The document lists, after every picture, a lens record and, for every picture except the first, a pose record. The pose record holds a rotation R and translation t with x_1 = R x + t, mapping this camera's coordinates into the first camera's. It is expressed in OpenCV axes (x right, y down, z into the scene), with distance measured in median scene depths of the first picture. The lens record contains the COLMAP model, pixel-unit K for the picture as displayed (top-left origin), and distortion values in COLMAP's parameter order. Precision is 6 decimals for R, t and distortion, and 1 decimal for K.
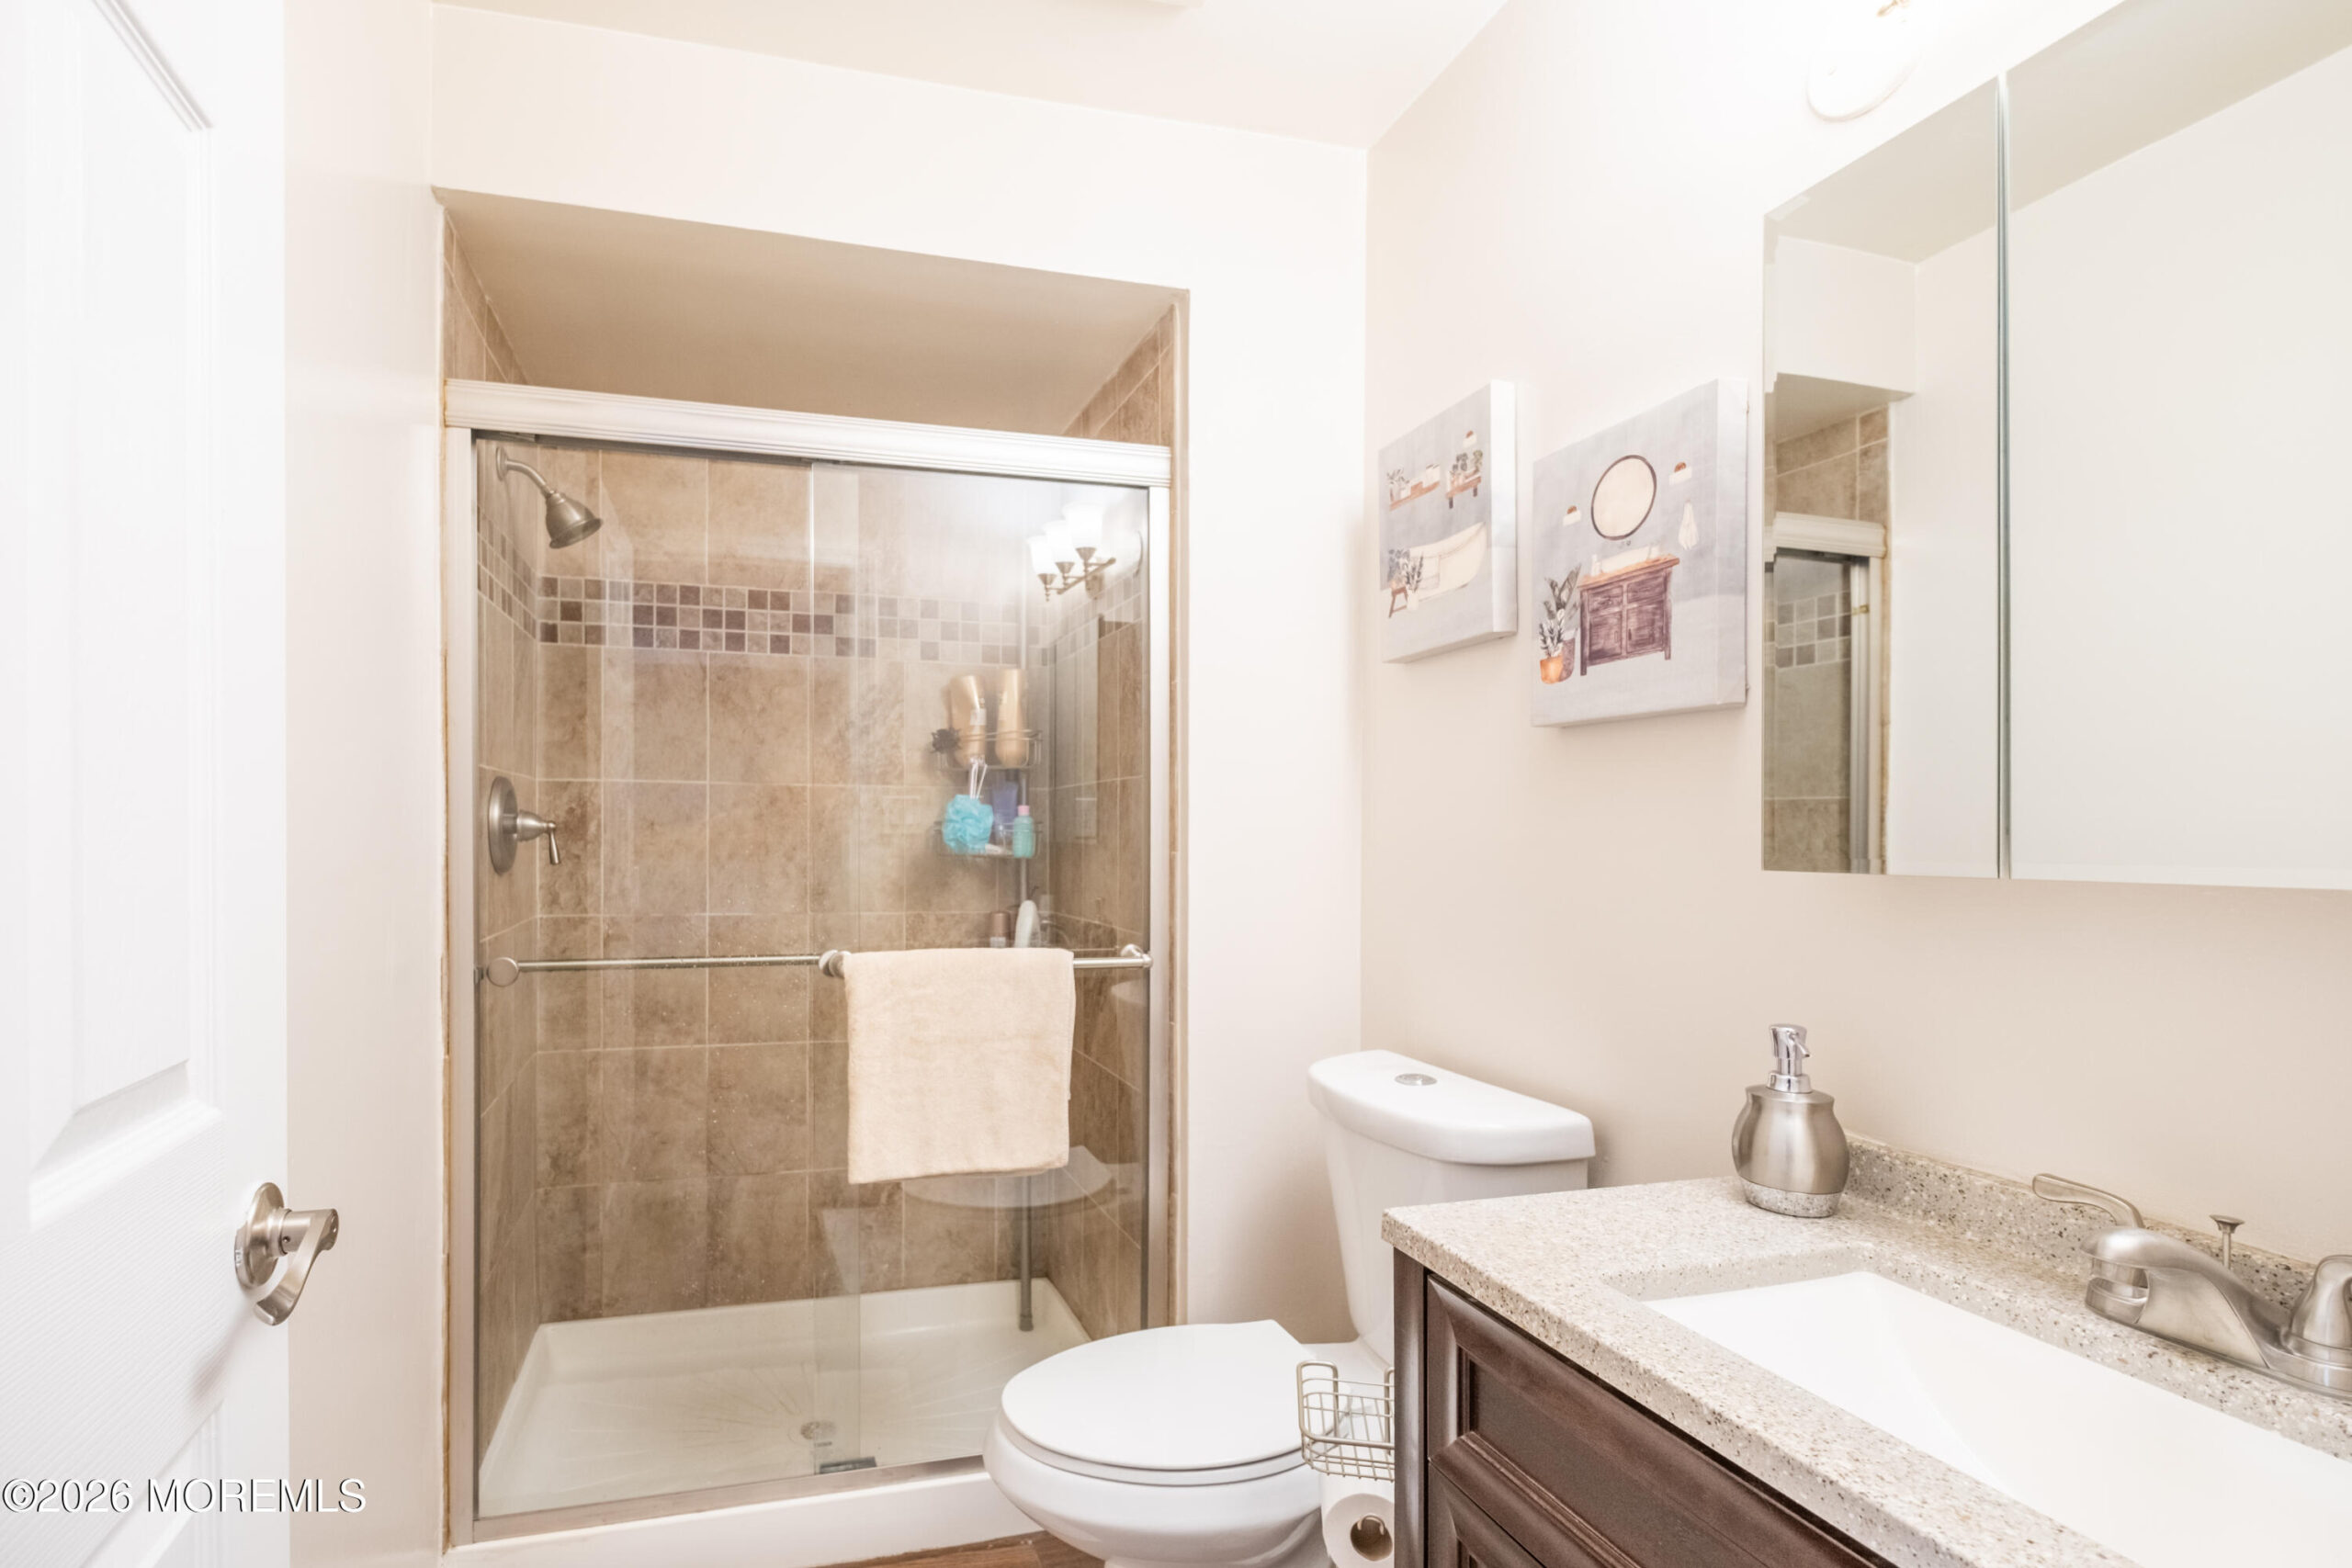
lens RADIAL K [[1059.6, 0, 1184.6], [0, 1059.6, 829.5], [0, 0, 1]] dist [0.001846, -0.005693]
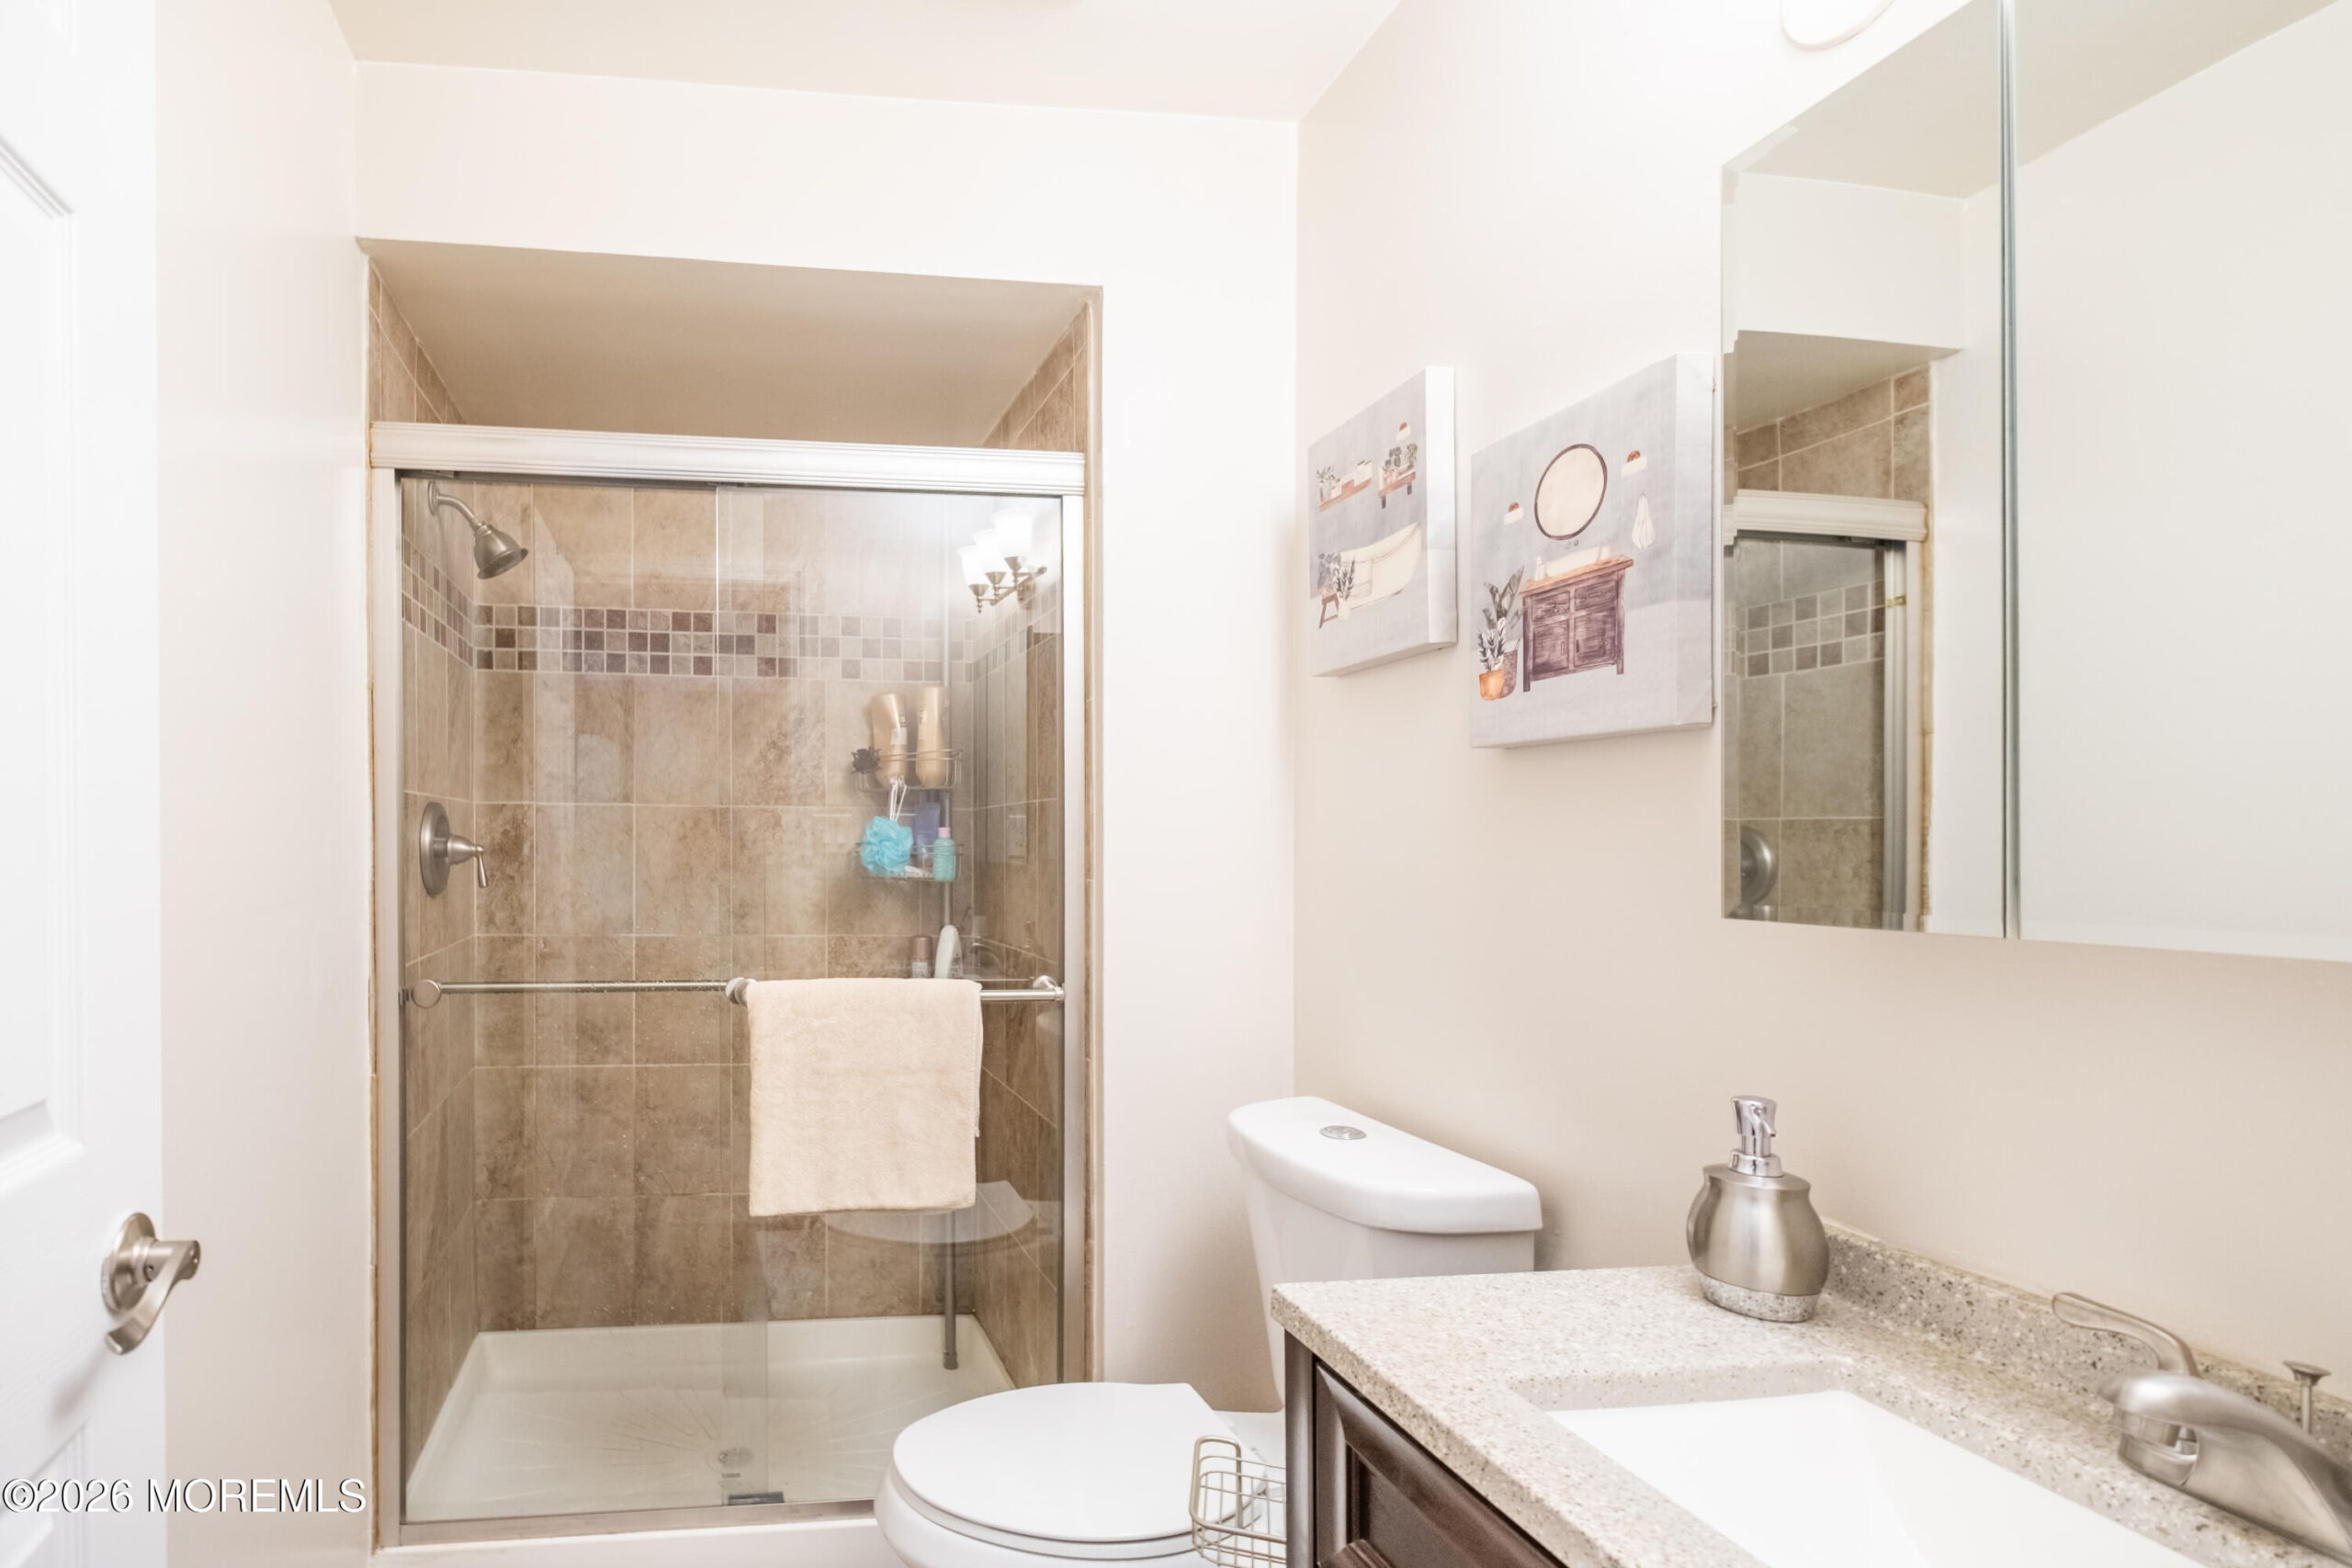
lens RADIAL K [[1083.5, 0, 1113.3], [0, 1083.5, 807.6], [0, 0, 1]] dist [-0.002895, -0.002056]
pose [[0.990736, 0.002340, -0.135784, 0.148700], [-0.002658, 0.999994, -0.002165, -0.042608], [0.135778, 0.002506, 0.990736, 0.045685]]
